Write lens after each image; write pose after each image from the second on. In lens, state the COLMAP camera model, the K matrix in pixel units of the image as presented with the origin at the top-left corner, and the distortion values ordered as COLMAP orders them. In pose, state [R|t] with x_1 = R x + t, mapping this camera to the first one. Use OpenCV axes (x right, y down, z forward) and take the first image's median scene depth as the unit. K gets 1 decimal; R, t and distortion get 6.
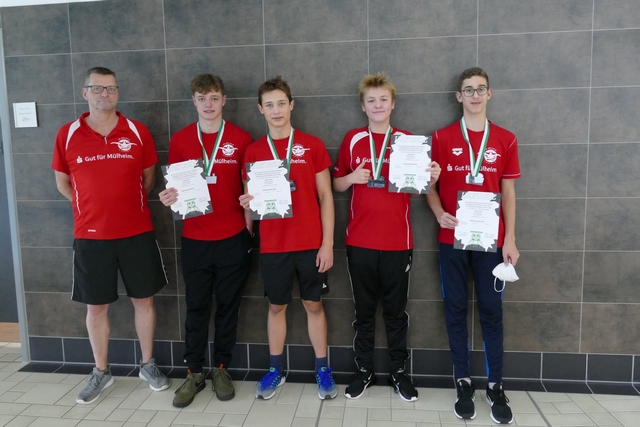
lens RADIAL K [[551.5, 0, 317.8], [0, 551.5, 211.7], [0, 0, 1]] dist [0.019608, -0.026893]
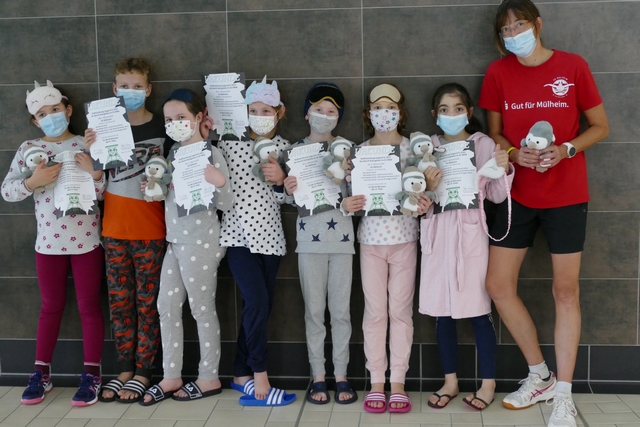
lens RADIAL K [[1034.8, 0, 318.3], [0, 1034.8, 216.8], [0, 0, 1]] dist [-0.016139, 0.000000]
pose [[0.999865, -0.004513, 0.015770, 0.007897], [0.004187, 0.999779, 0.020616, 0.046601], [-0.015859, -0.020548, 0.999663, -0.434008]]
